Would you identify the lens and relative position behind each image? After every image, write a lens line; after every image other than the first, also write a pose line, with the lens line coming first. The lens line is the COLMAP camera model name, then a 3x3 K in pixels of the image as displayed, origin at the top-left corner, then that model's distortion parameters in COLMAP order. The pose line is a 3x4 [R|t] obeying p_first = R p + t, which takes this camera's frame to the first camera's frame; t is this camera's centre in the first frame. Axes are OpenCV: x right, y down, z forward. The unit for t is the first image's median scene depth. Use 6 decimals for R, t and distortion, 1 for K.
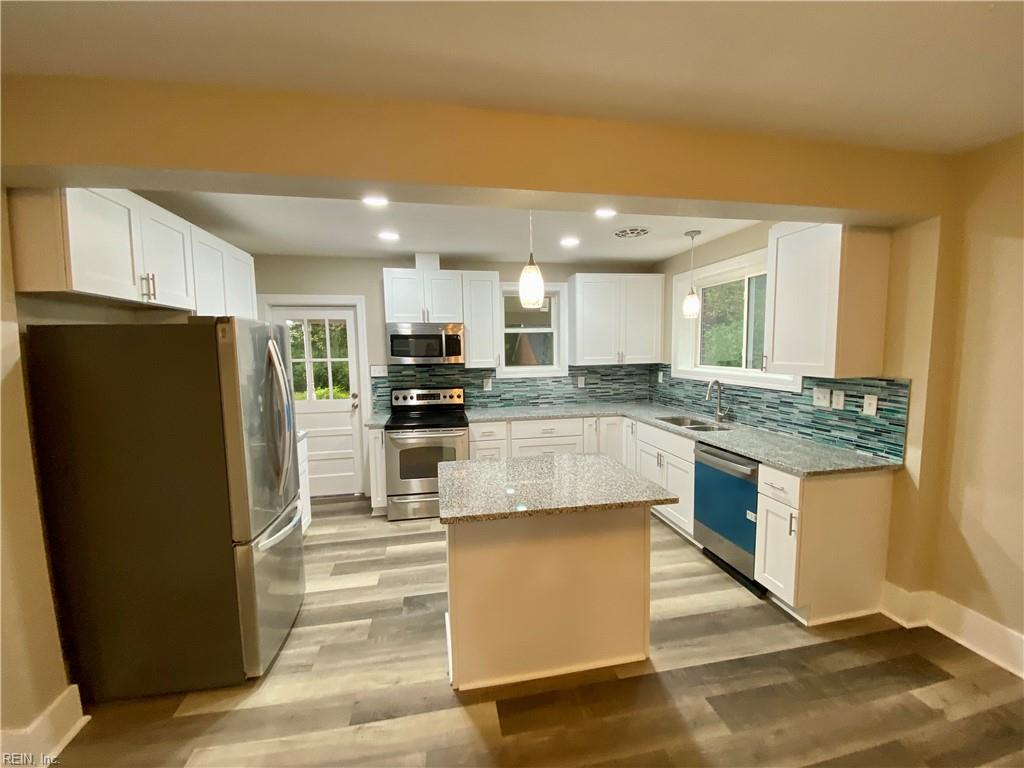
lens RADIAL K [[413.0, 0, 512.1], [0, 413.0, 387.2], [0, 0, 1]] dist [0.028089, -0.024064]
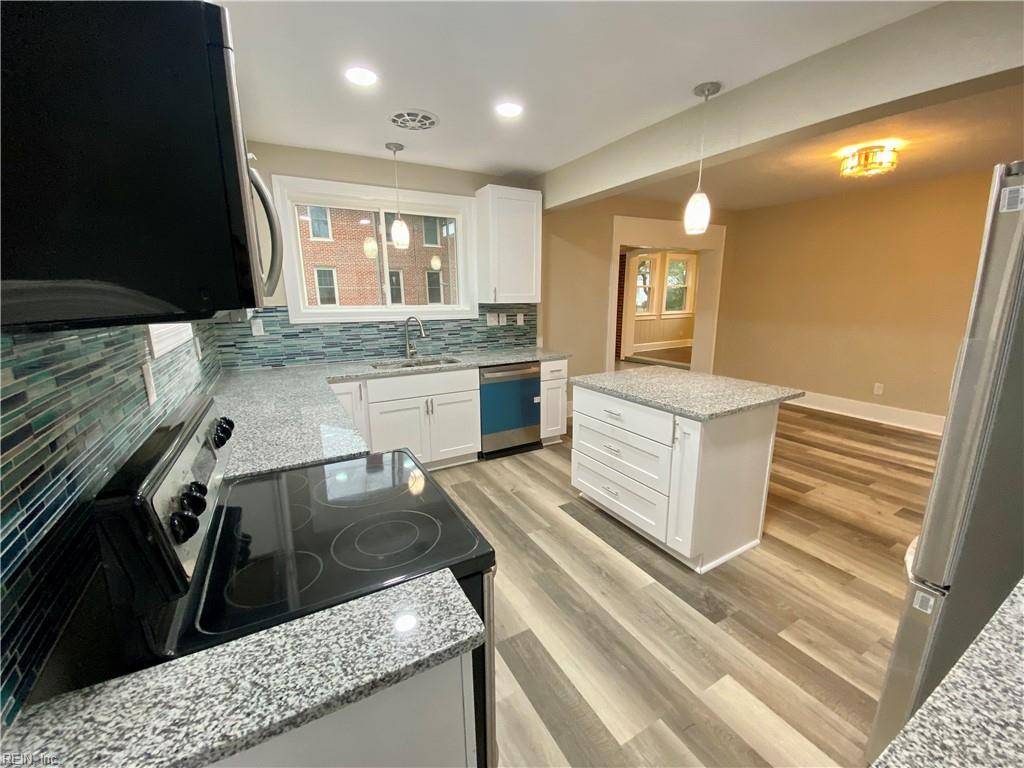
lens RADIAL K [[413.0, 0, 512.1], [0, 413.0, 387.2], [0, 0, 1]] dist [0.028089, -0.024064]
pose [[-0.317299, -0.189051, 0.929290, -0.478500], [0.100419, 0.967720, 0.231157, -0.051801], [-0.942994, 0.166665, -0.288073, 0.956925]]
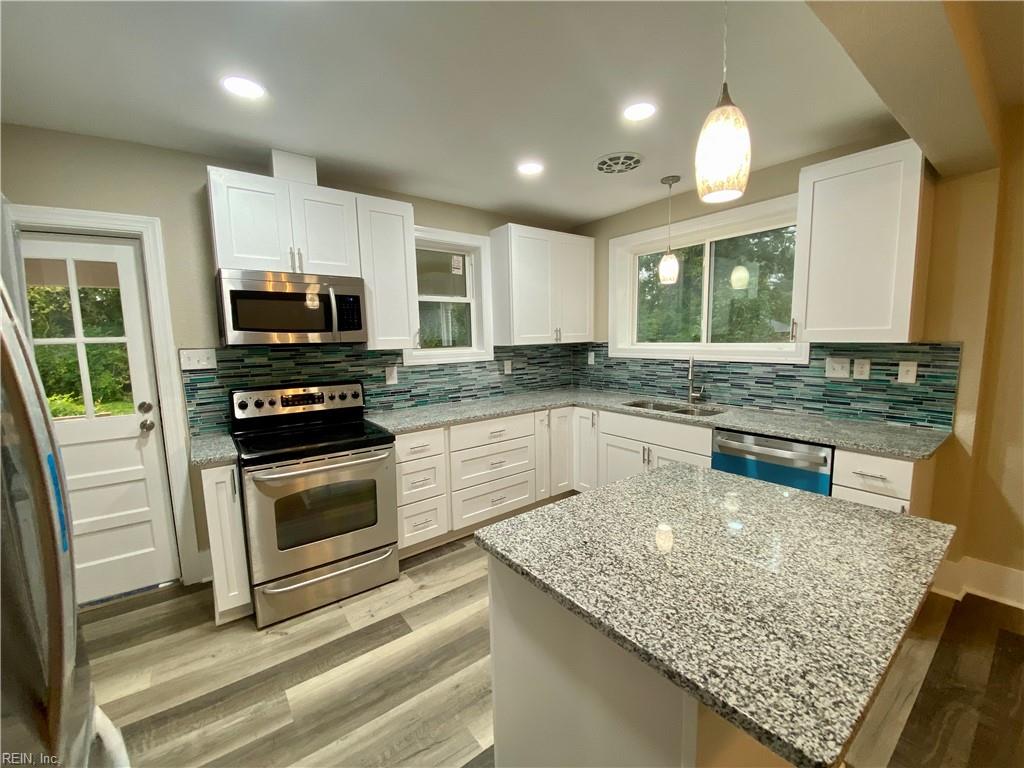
lens RADIAL K [[413.0, 0, 512.1], [0, 413.0, 387.2], [0, 0, 1]] dist [0.028089, -0.024064]
pose [[0.896079, -0.058313, 0.440049, -0.208695], [0.049751, 0.998281, 0.030980, 0.001983], [-0.441099, -0.005868, 0.897439, 0.337045]]
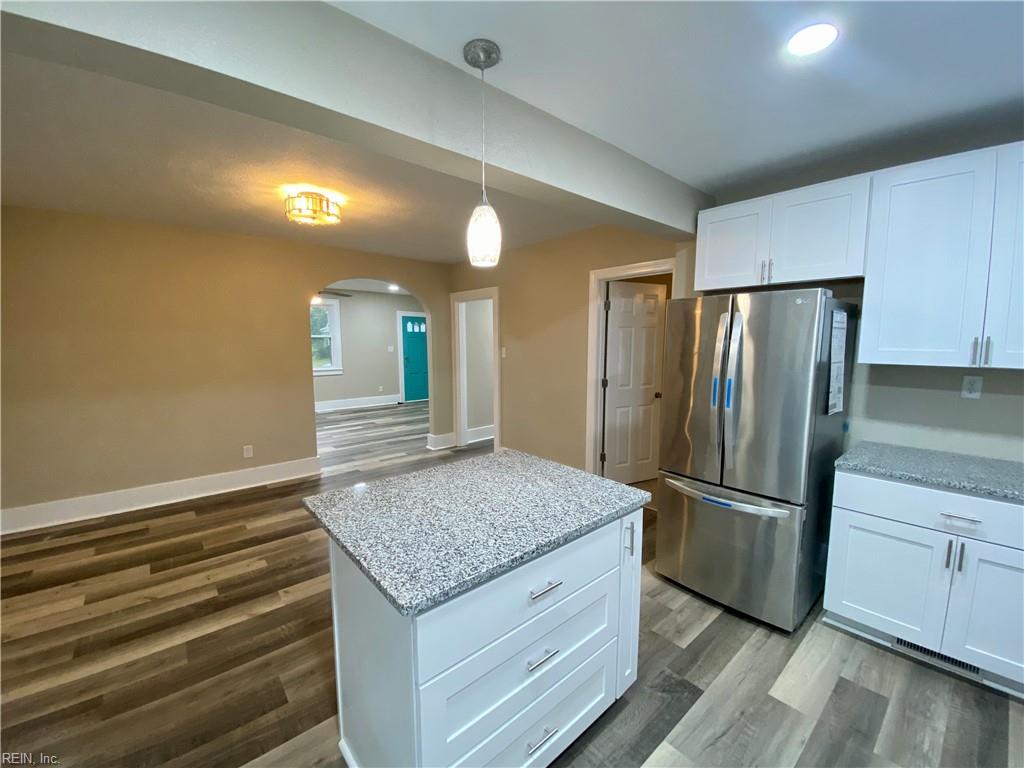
lens RADIAL K [[413.0, 0, 512.1], [0, 413.0, 387.2], [0, 0, 1]] dist [0.028089, -0.024064]
pose [[-0.863138, 0.072754, -0.499699, 0.201408], [-0.029612, 0.980571, 0.193916, -0.063102], [0.504099, 0.182174, -0.844214, 0.866360]]
